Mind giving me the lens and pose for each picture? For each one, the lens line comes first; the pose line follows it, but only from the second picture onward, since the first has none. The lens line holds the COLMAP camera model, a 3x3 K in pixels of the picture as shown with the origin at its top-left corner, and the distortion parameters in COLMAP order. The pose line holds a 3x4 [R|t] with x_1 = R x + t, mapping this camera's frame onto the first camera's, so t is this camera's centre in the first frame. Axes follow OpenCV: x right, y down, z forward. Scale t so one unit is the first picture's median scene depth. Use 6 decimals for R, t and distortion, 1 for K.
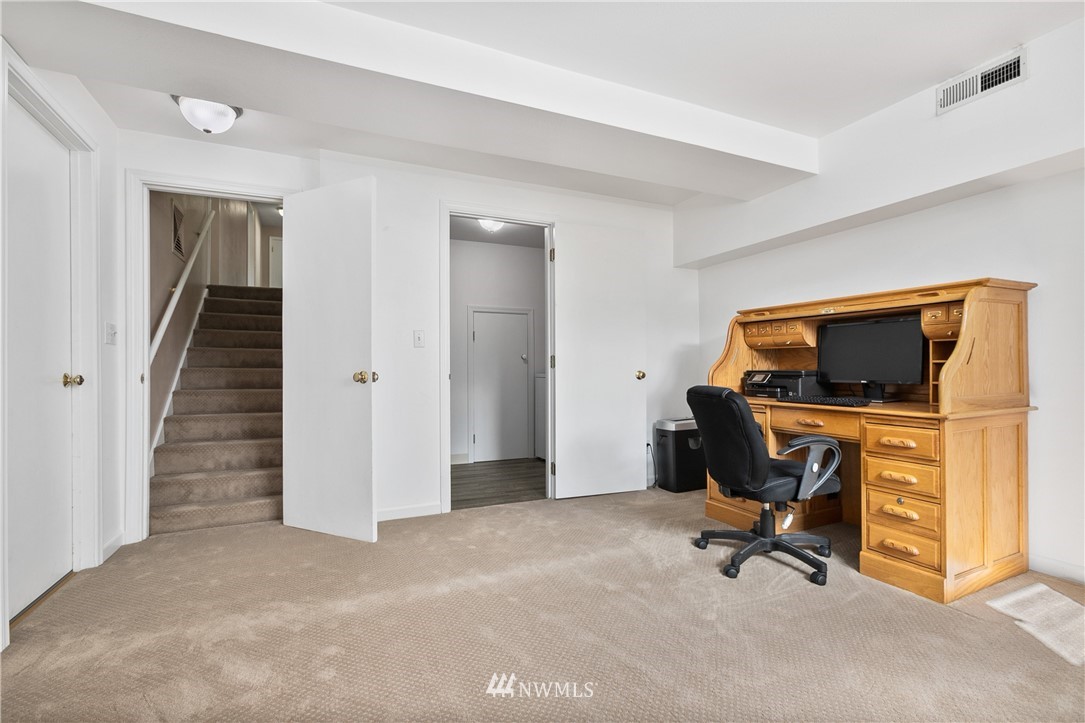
lens RADIAL K [[494.6, 0, 542.5], [0, 494.6, 361.5], [0, 0, 1]] dist [-0.045298, 0.036105]
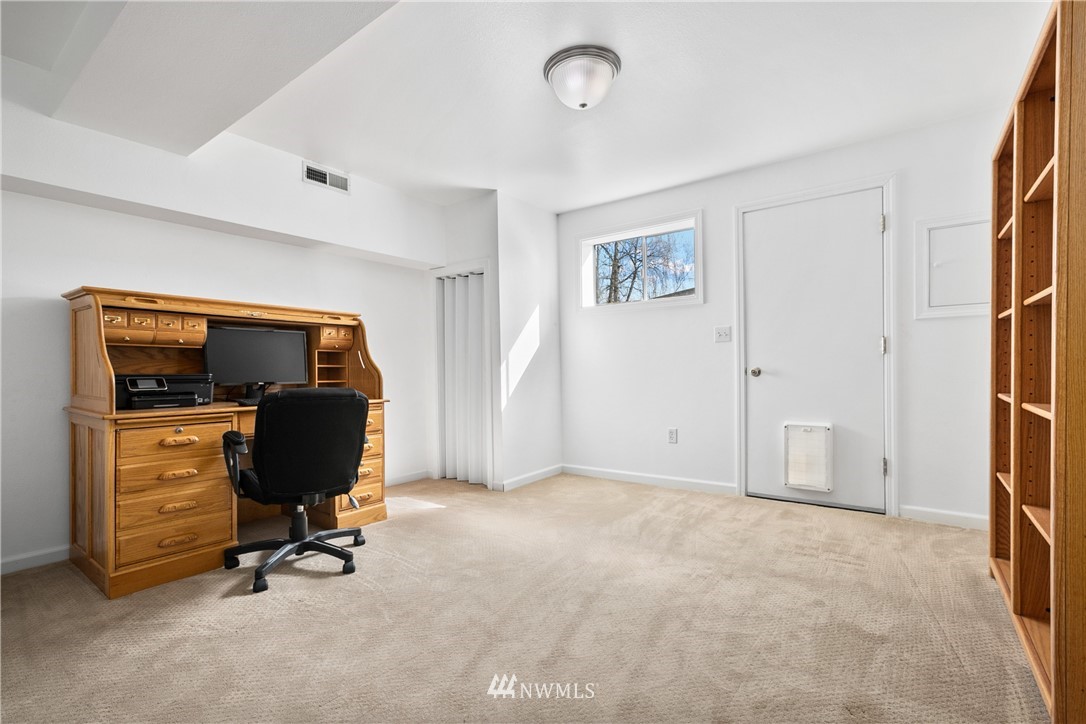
lens RADIAL K [[495.1, 0, 543.0], [0, 495.1, 362.0], [0, 0, 1]] dist [-0.045298, 0.036105]
pose [[-0.490318, 0.027287, 0.871116, -0.686678], [0.002309, 0.999547, -0.030011, 0.031044], [-0.871540, -0.012703, -0.490159, 1.114044]]
